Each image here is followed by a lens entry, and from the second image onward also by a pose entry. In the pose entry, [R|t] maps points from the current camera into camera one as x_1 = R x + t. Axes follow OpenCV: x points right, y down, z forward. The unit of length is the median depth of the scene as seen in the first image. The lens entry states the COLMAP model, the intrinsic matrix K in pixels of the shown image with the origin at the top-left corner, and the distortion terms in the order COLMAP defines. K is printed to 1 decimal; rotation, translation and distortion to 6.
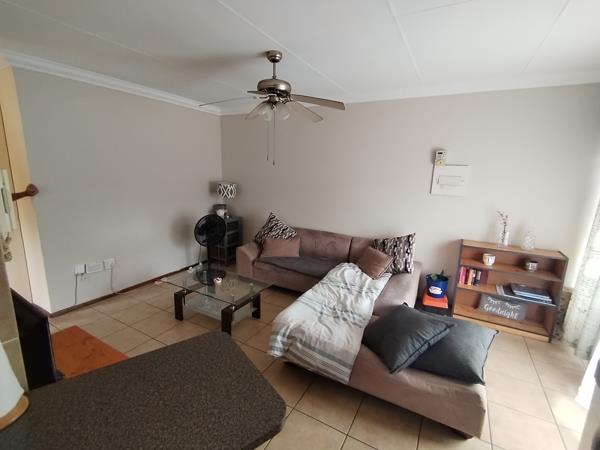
lens RADIAL K [[277.6, 0, 300.0], [0, 277.6, 225.0], [0, 0, 1]] dist [-0.001277, -0.000055]
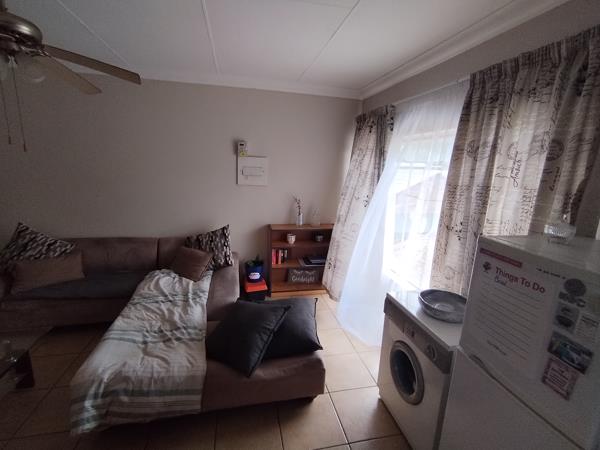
lens RADIAL K [[279.7, 0, 297.0], [0, 279.7, 223.7], [0, 0, 1]] dist [0.000799, 0.000253]
pose [[0.751228, -0.135454, 0.645995, -0.055245], [0.114177, 0.990630, 0.074941, -0.024459], [-0.650093, 0.017460, 0.759654, 0.087575]]
